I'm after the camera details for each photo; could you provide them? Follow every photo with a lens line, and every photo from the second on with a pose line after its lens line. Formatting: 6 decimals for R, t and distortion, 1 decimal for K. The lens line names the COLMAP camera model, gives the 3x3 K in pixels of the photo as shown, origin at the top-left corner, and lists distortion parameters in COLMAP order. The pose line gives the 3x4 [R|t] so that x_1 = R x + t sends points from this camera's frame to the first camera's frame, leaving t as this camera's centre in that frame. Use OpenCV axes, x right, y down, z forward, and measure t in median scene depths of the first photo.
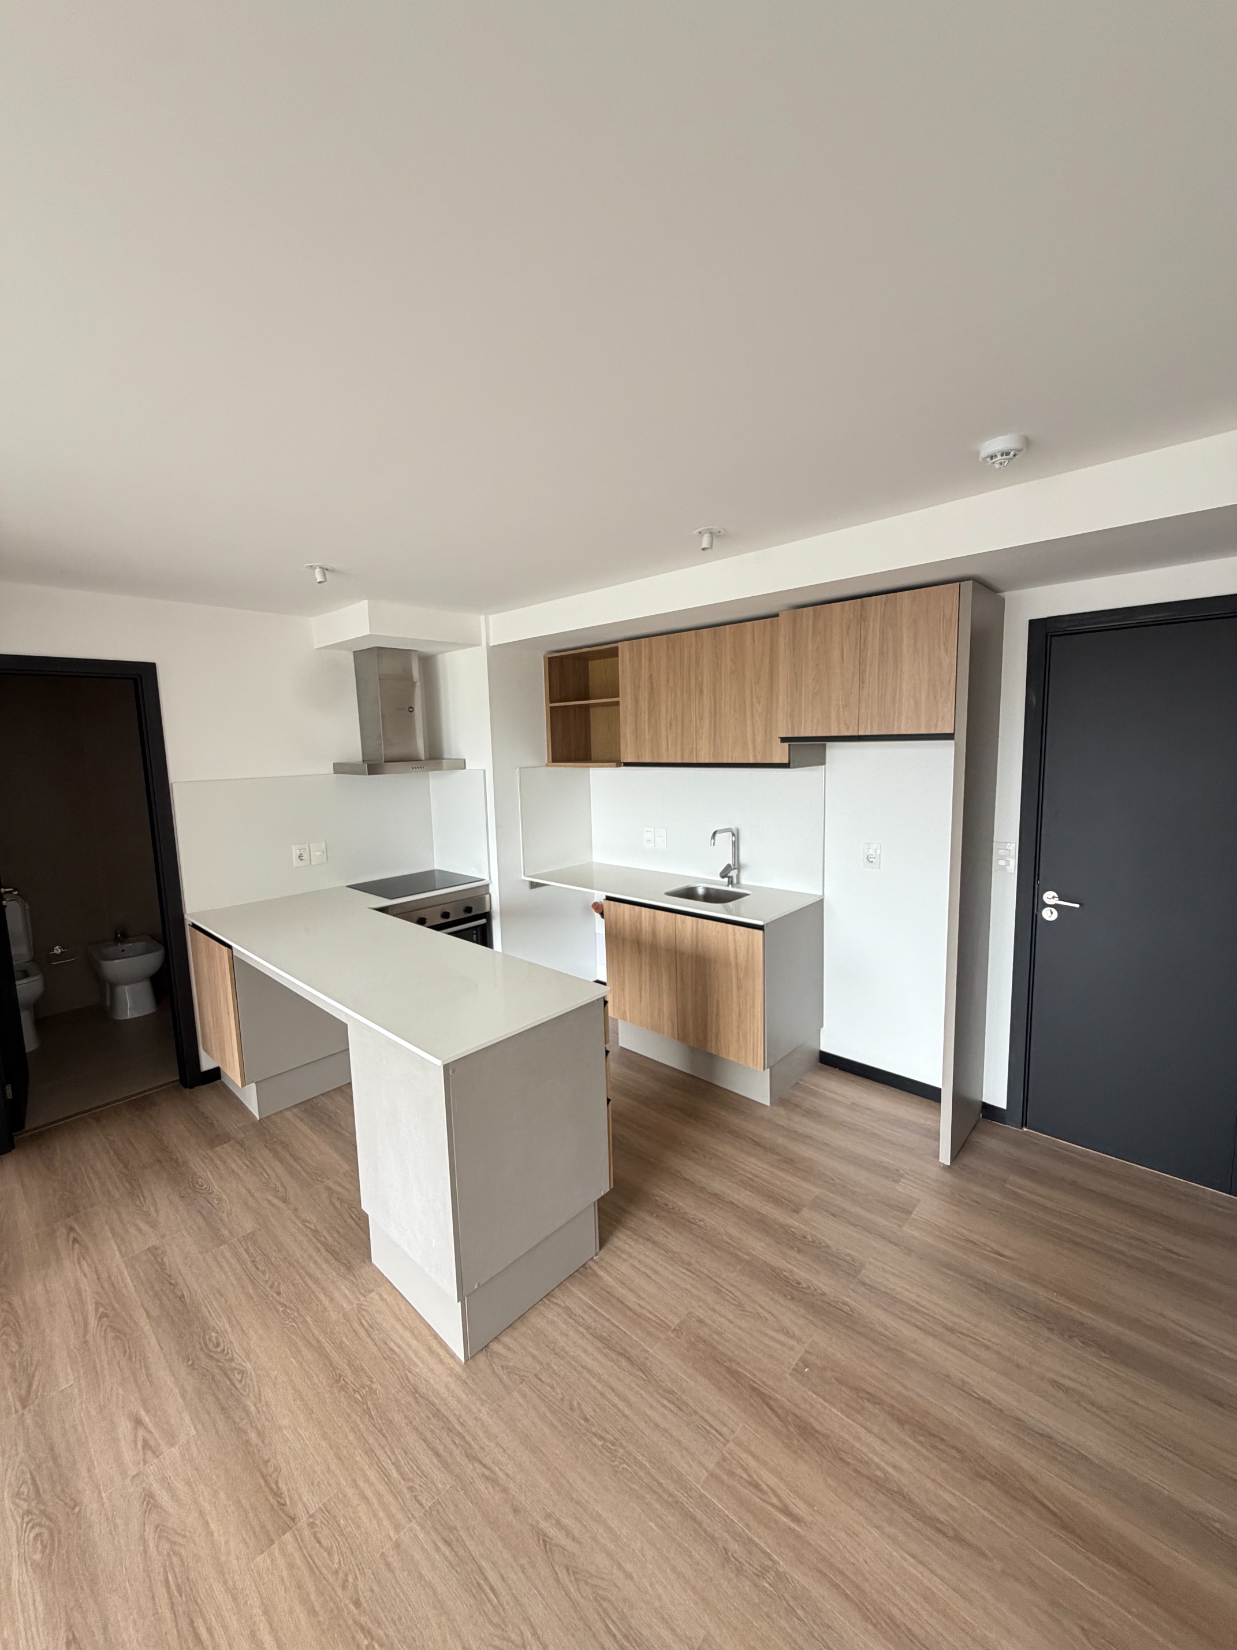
lens RADIAL K [[656.7, 0, 617.1], [0, 656.7, 819.8], [0, 0, 1]] dist [-0.000616, 0.000525]
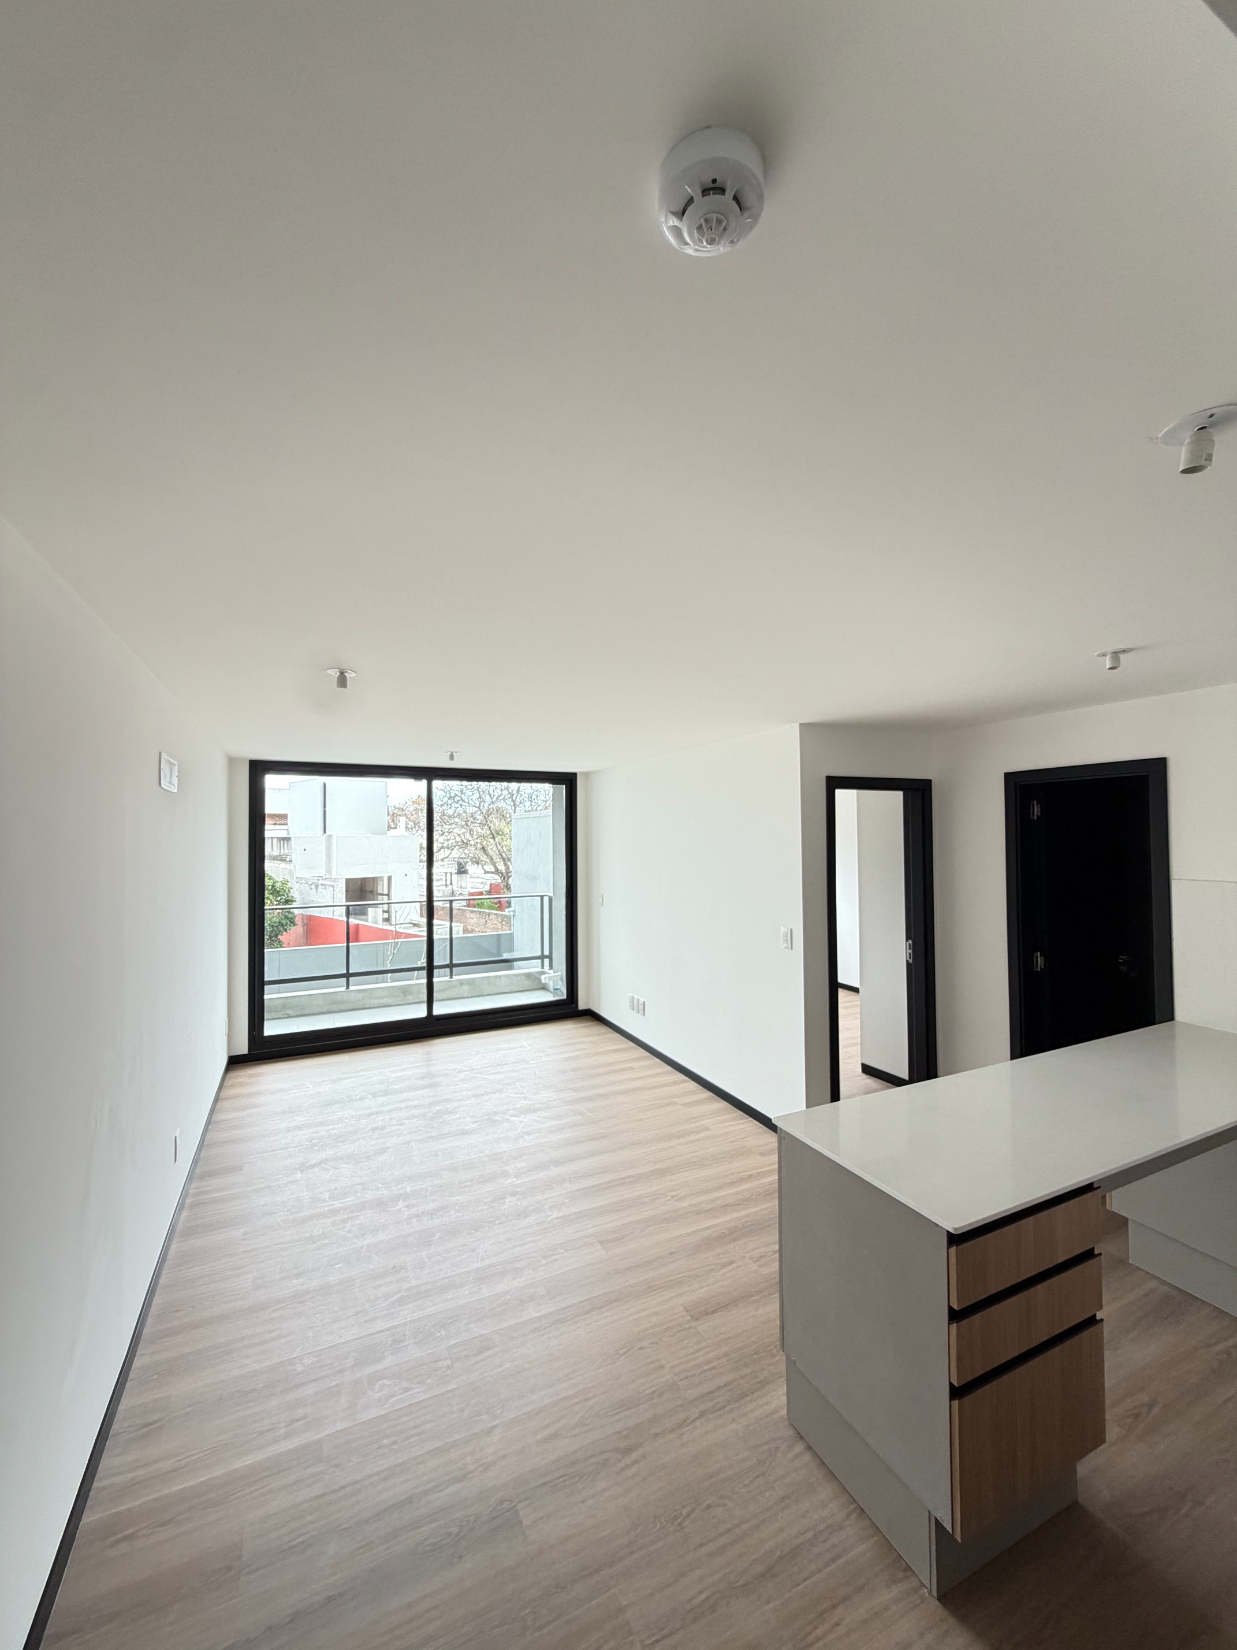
lens RADIAL K [[656.7, 0, 617.1], [0, 656.7, 819.8], [0, 0, 1]] dist [-0.000616, 0.000525]
pose [[-0.367313, 0.009639, -0.930048, 0.573171], [-0.094282, 0.994410, 0.047542, -0.126698], [0.925307, 0.105149, -0.364351, 0.667690]]
